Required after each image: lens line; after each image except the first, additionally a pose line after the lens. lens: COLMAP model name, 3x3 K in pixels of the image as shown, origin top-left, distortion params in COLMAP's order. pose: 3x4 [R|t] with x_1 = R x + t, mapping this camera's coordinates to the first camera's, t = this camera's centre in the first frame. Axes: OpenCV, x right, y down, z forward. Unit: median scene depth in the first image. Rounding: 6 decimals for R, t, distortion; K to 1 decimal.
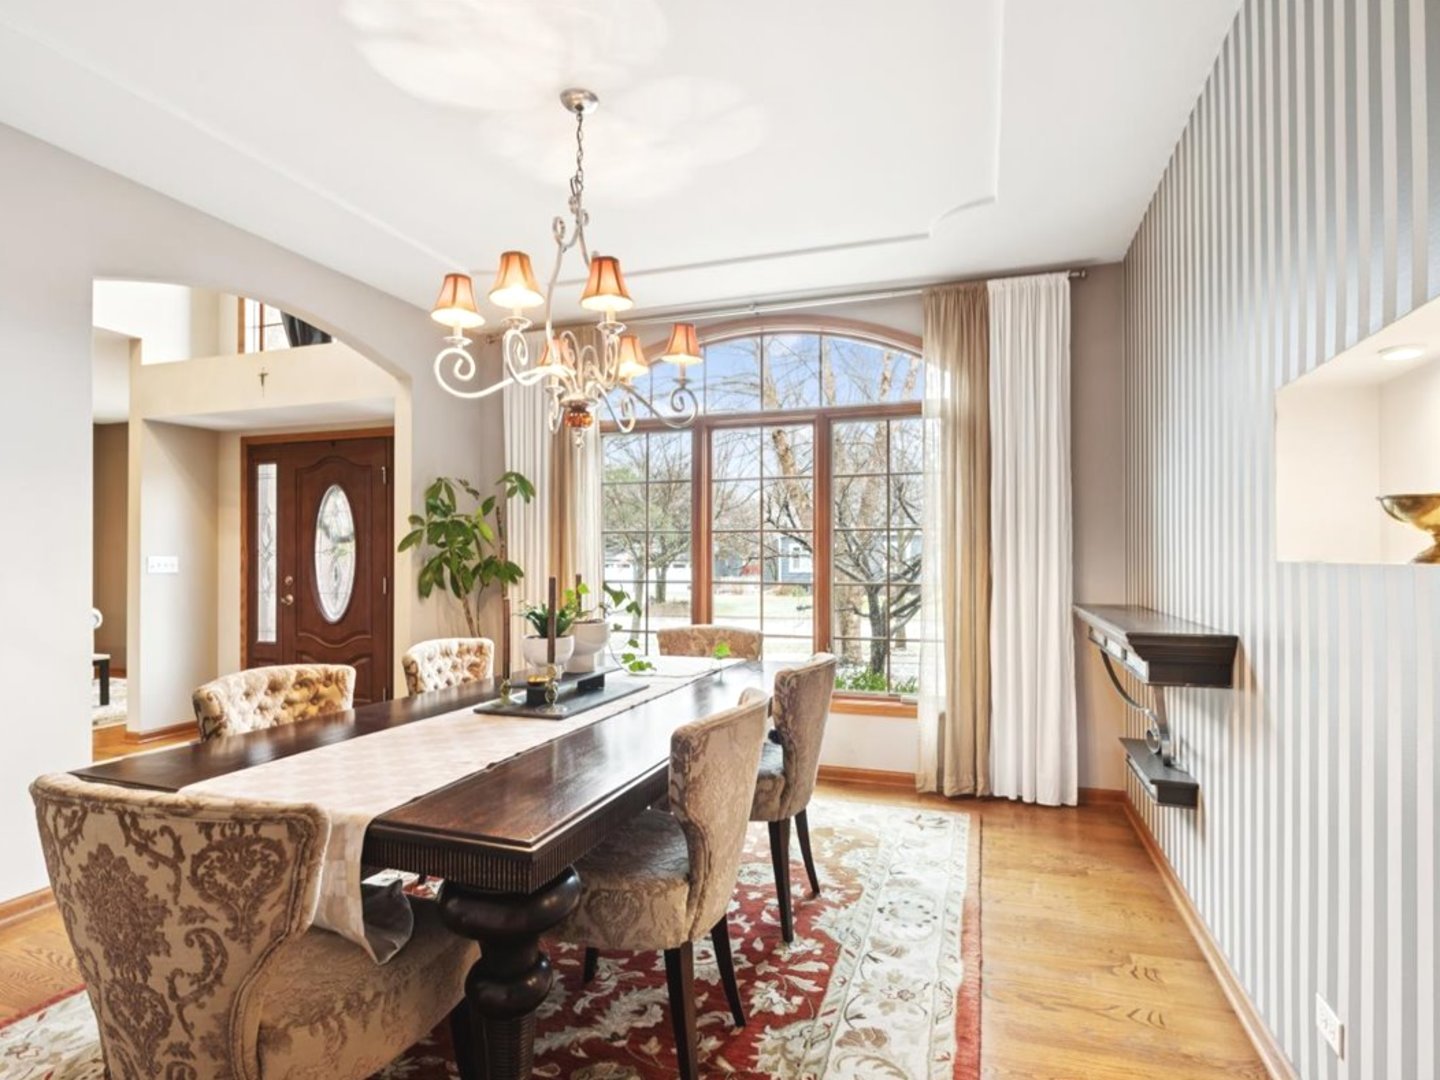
lens RADIAL K [[763.6, 0, 714.3], [0, 763.6, 553.7], [0, 0, 1]] dist [0.030376, 0.000096]
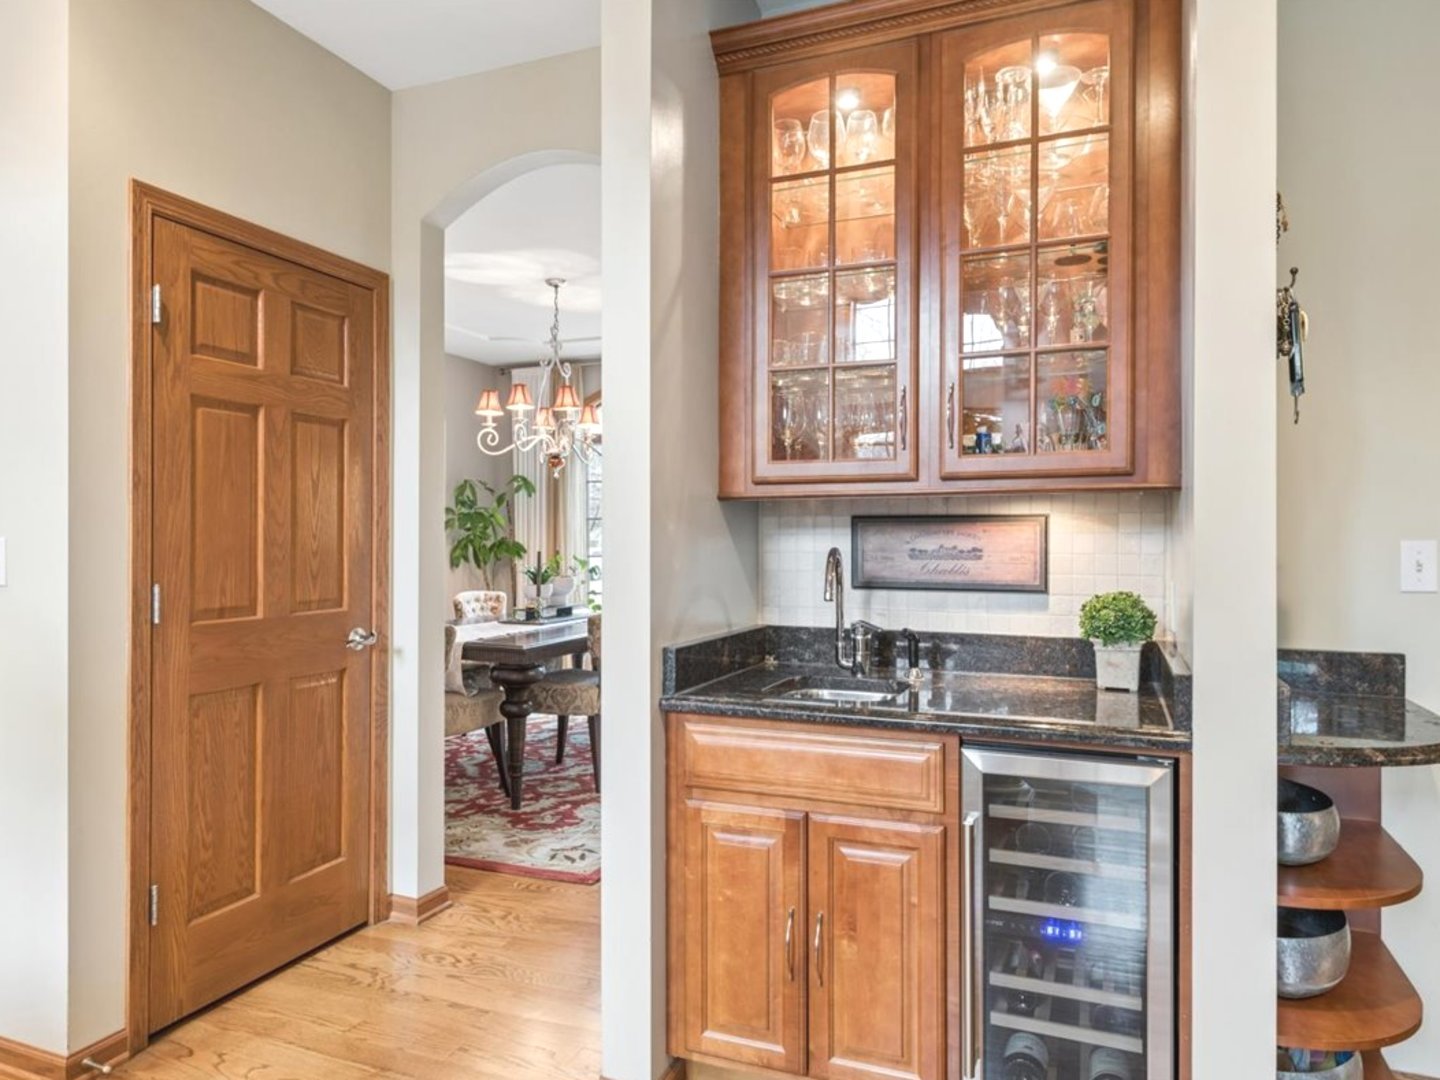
lens RADIAL K [[931.2, 0, 724.7], [0, 931.2, 534.8], [0, 0, 1]] dist [-0.002920, -0.000144]
pose [[0.999137, -0.000255, -0.041528, 0.230306], [0.000453, 0.999989, 0.004755, -0.012608], [0.041527, -0.004770, 0.999126, -0.858643]]
